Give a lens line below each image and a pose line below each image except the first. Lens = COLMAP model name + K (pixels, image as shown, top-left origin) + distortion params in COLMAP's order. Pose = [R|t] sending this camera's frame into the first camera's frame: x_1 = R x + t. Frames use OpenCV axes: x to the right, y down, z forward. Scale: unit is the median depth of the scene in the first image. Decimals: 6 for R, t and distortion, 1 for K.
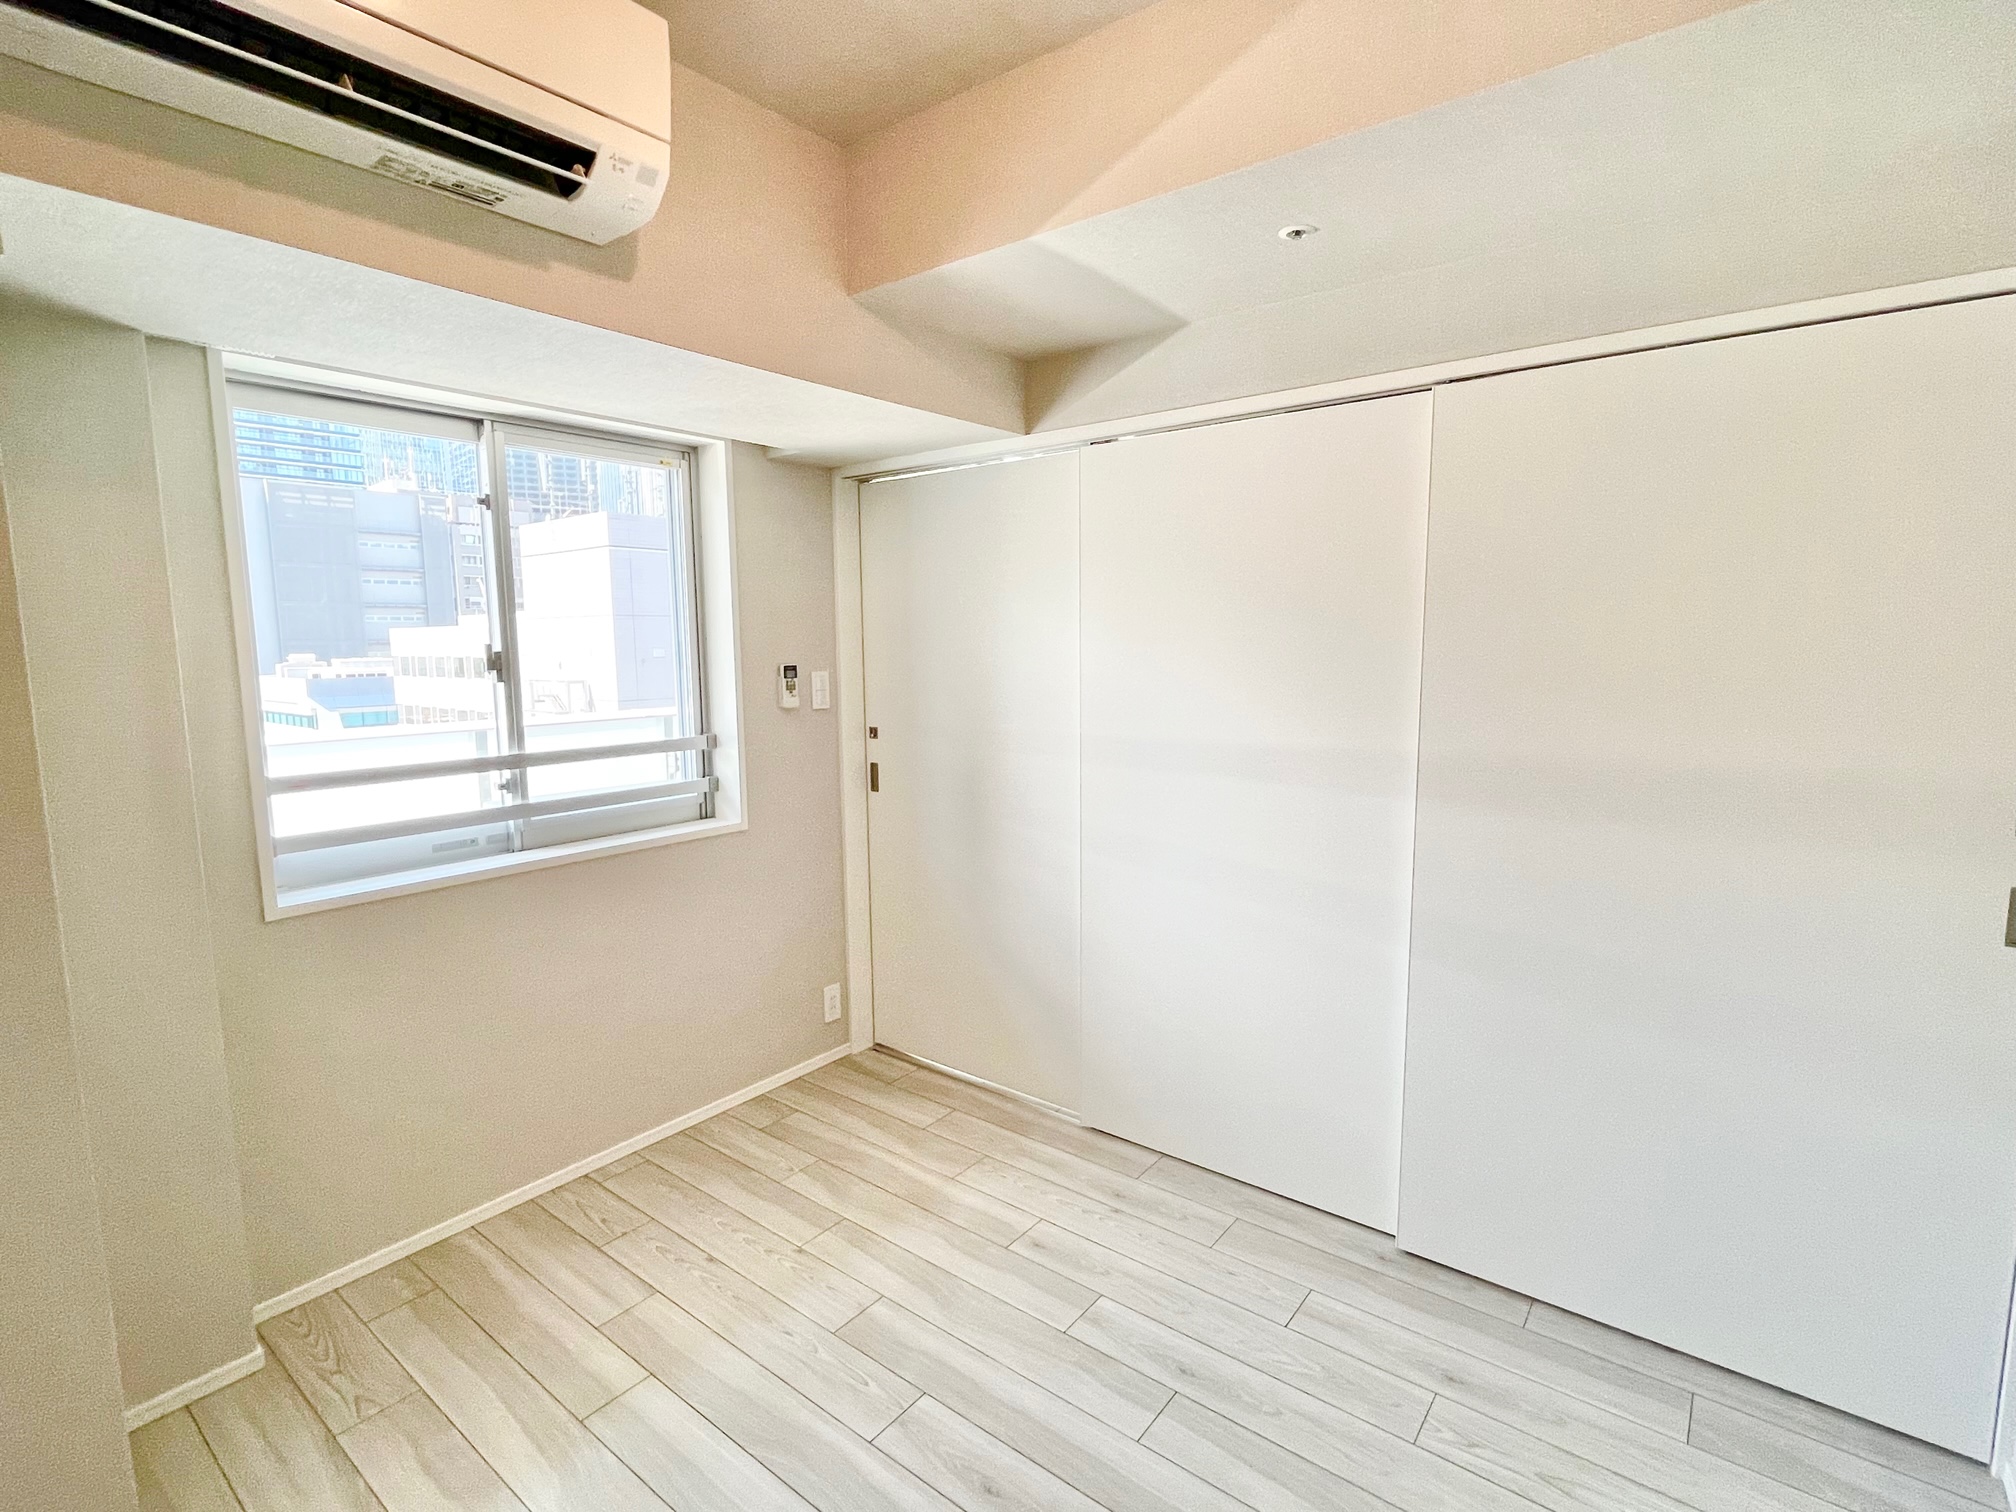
lens RADIAL K [[969.9, 0, 1008.0], [0, 969.9, 753.8], [0, 0, 1]] dist [0.000178, -0.000038]
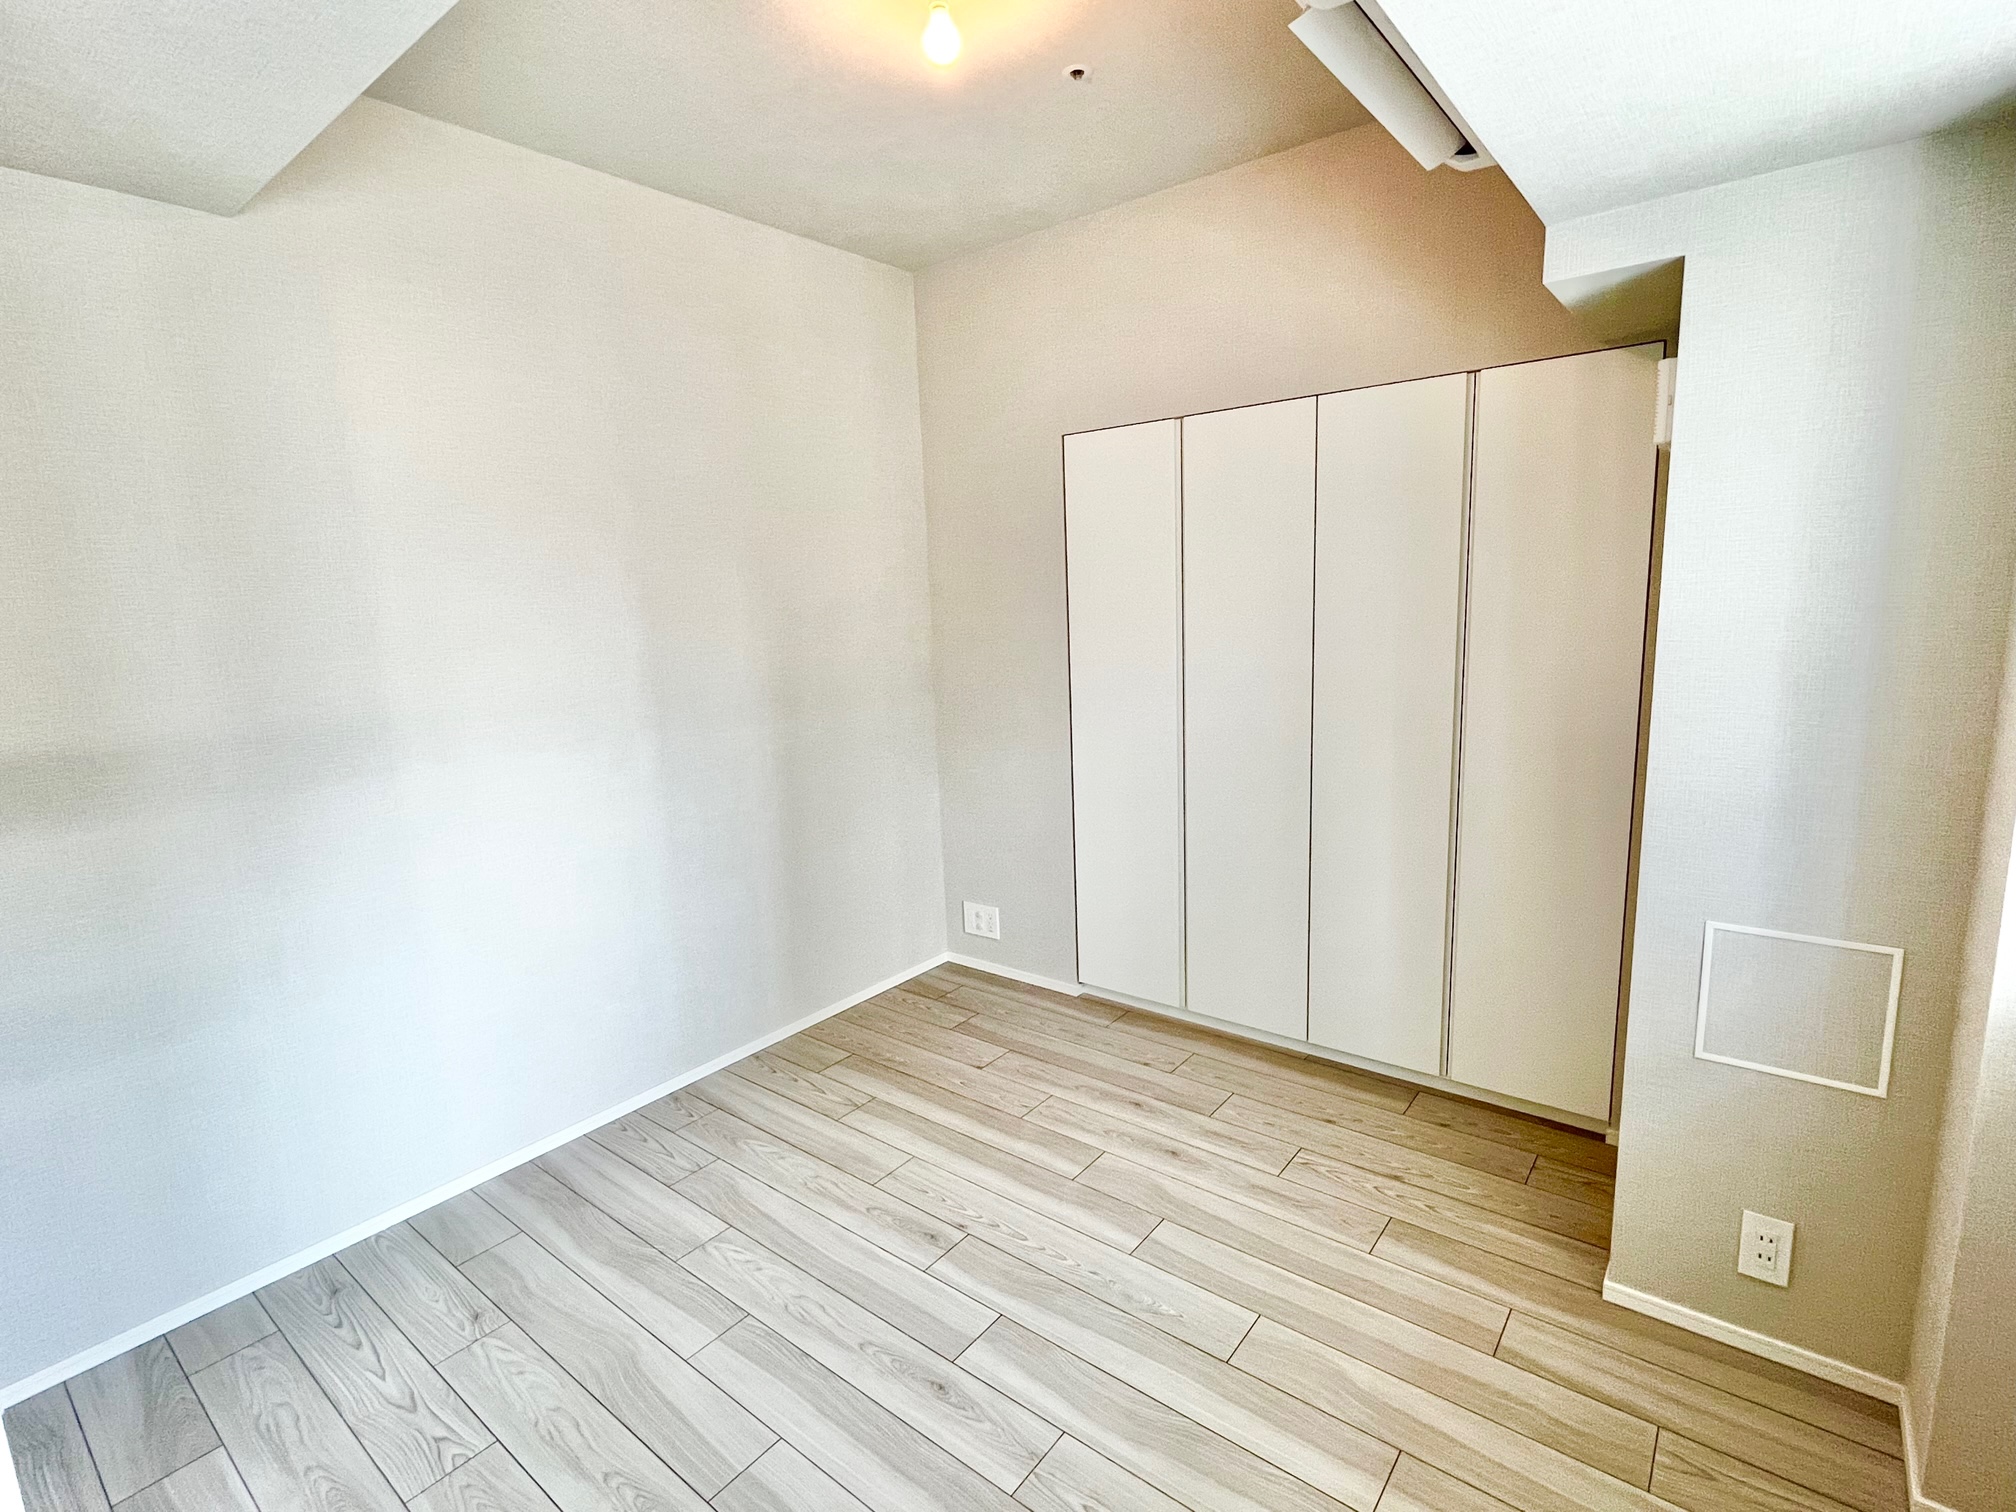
lens RADIAL K [[969.9, 0, 1007.9], [0, 969.9, 757.1], [0, 0, 1]] dist [0.000178, -0.000038]
pose [[-0.998507, 0.051884, 0.017105, -0.138973], [0.054607, 0.957094, 0.284587, -0.188024], [-0.001606, 0.285096, -0.958498, 1.728174]]
